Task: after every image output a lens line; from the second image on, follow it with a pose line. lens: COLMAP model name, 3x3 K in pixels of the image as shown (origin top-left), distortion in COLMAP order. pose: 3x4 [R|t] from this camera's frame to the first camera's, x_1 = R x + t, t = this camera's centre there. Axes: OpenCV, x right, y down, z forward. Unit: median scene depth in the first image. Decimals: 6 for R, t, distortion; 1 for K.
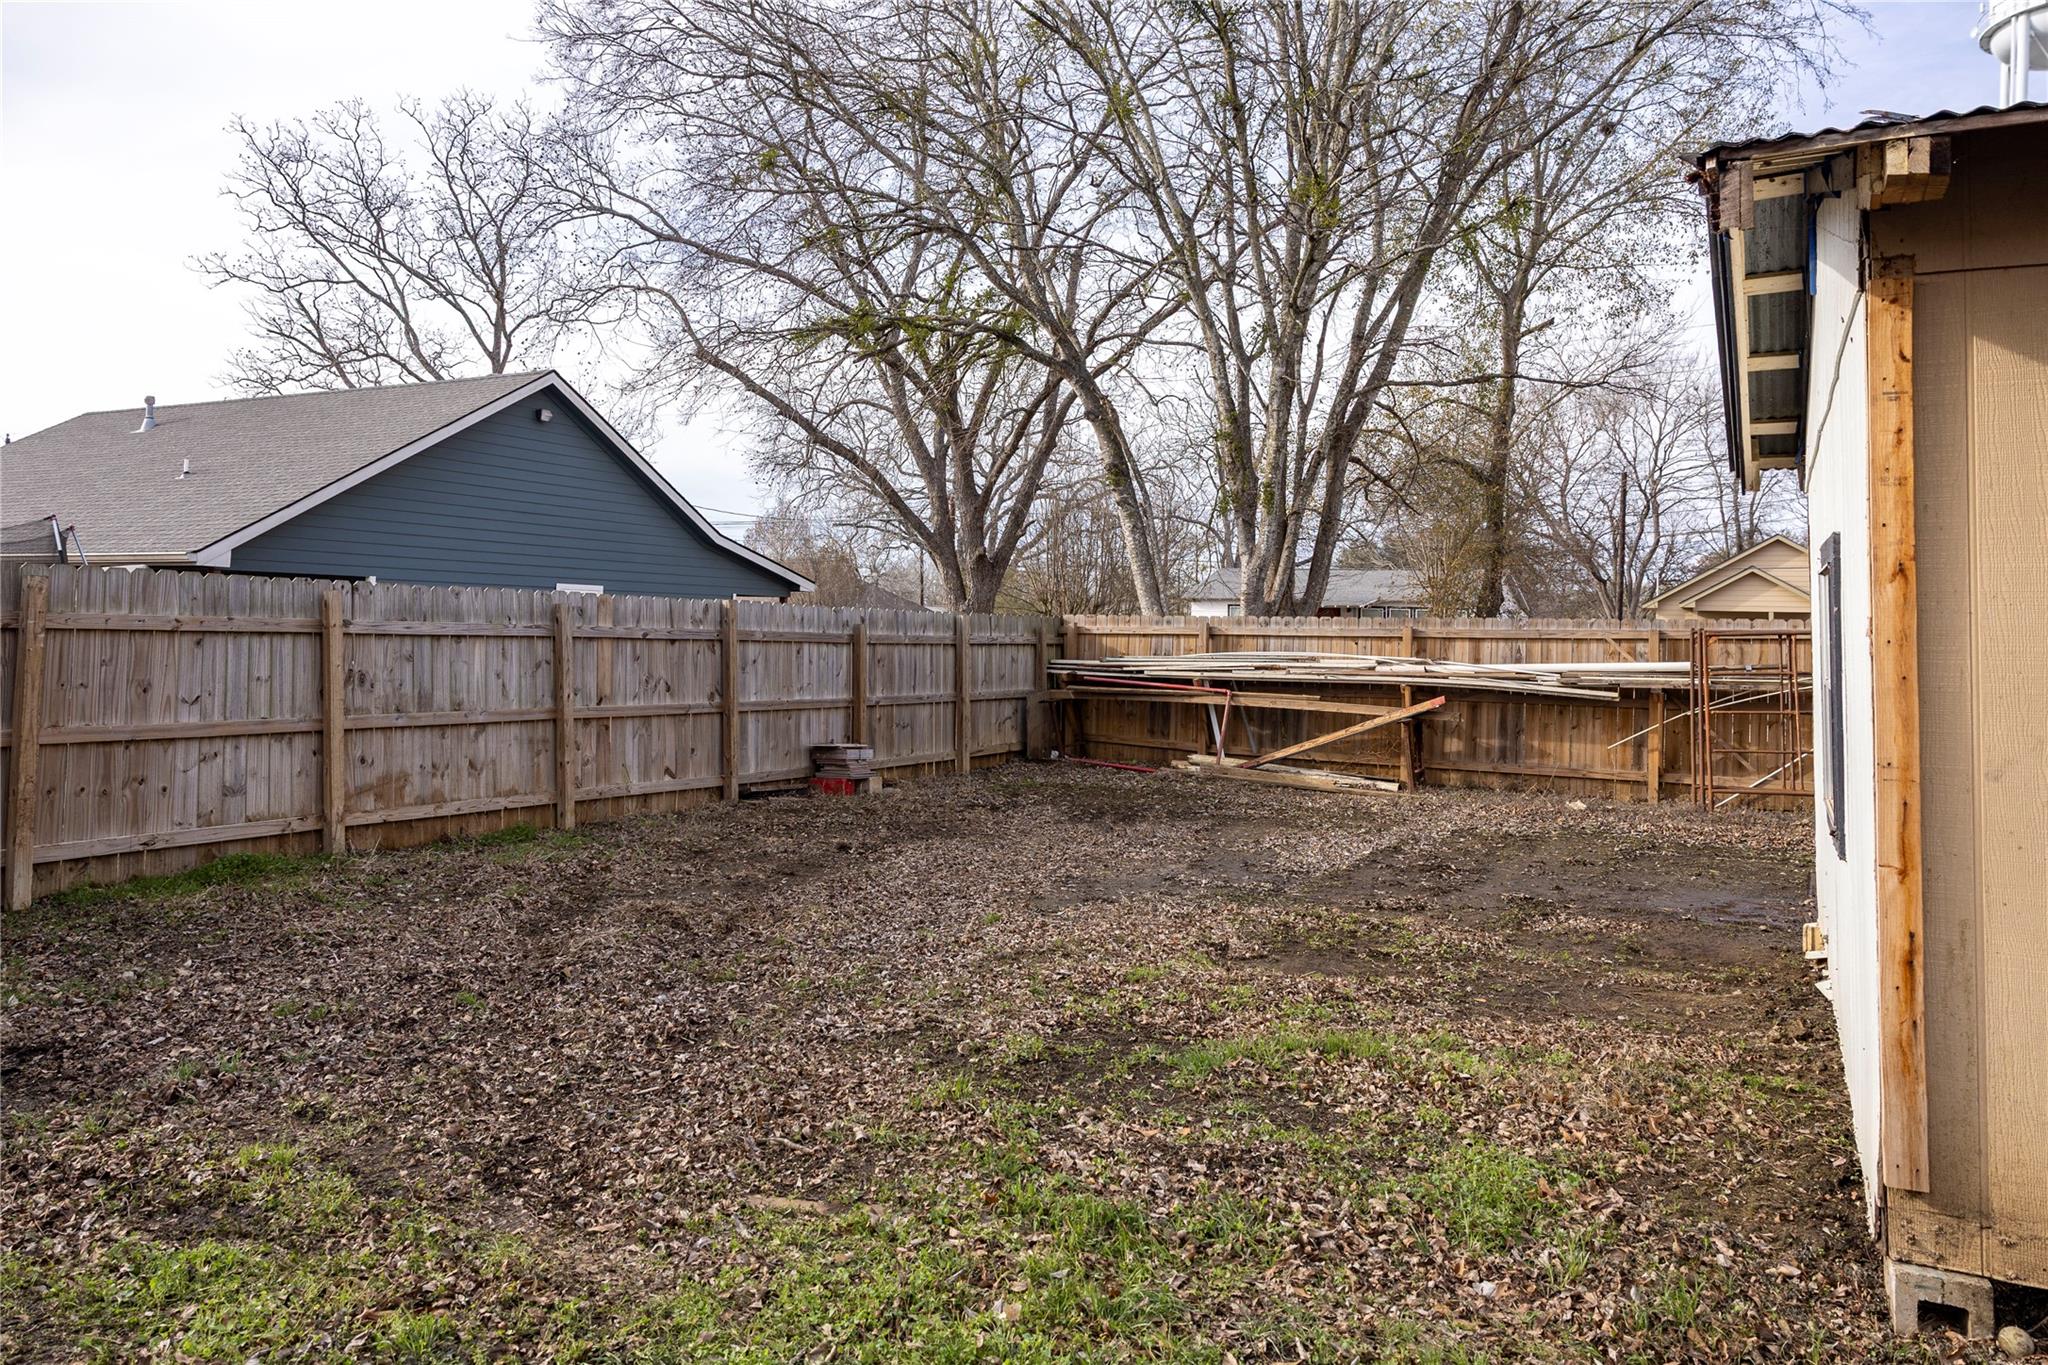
lens RADIAL K [[1386.9, 0, 1006.1], [0, 1386.9, 683.0], [0, 0, 1]] dist [-0.004190, 0.012514]
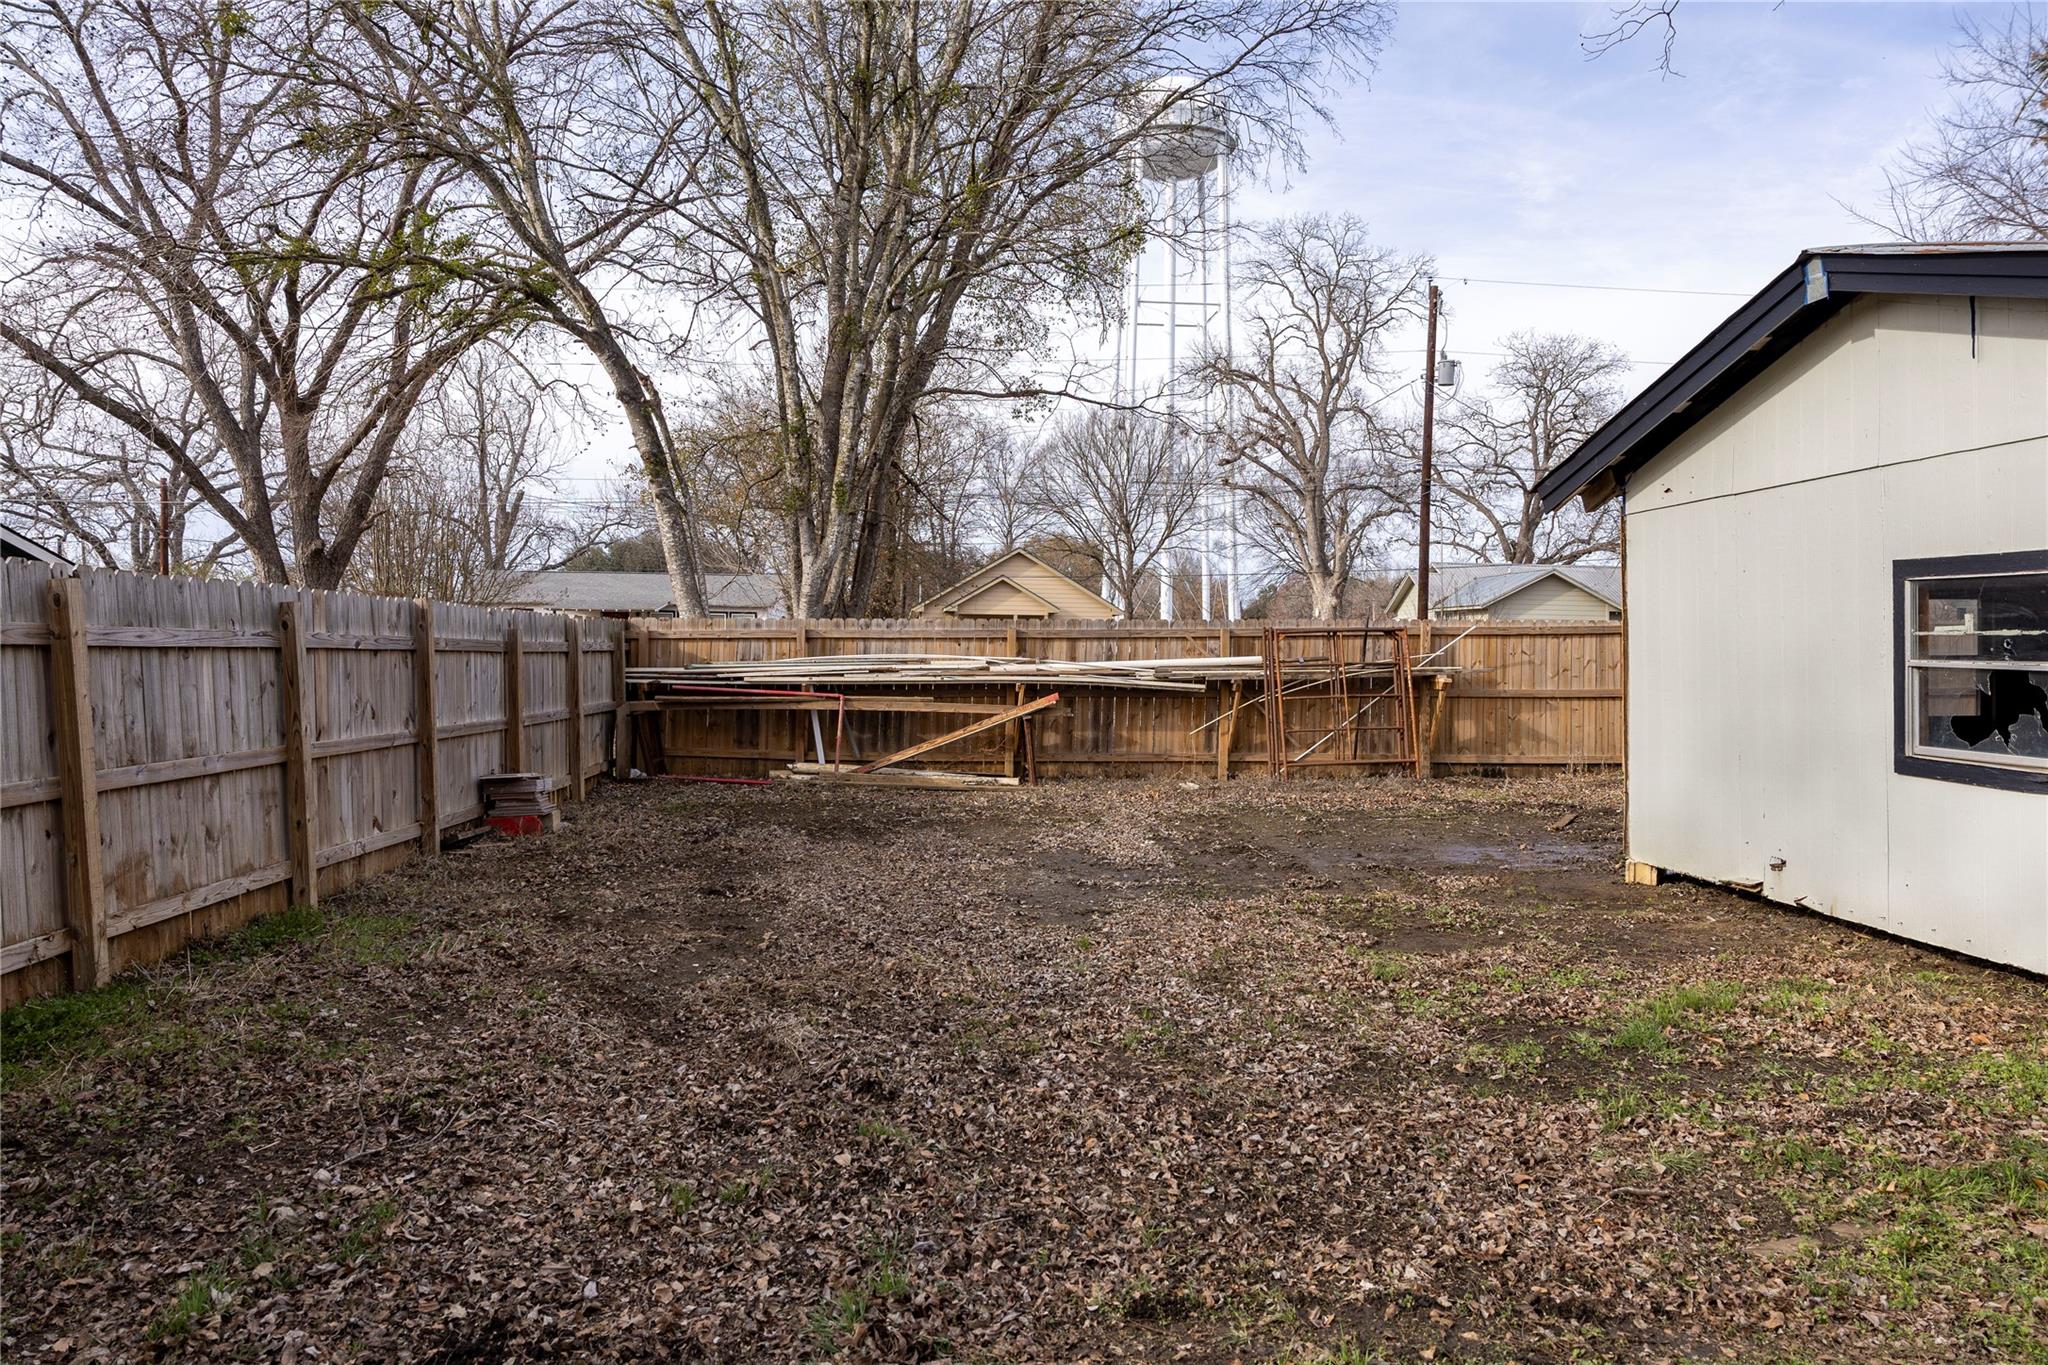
lens RADIAL K [[1386.9, 0, 1055.8], [0, 1386.9, 615.3], [0, 0, 1]] dist [-0.004190, 0.012514]
pose [[0.821730, -0.001471, 0.569875, -0.286477], [0.030664, 0.998662, -0.041638, -0.005543], [-0.569051, 0.051690, 0.820676, 0.121189]]
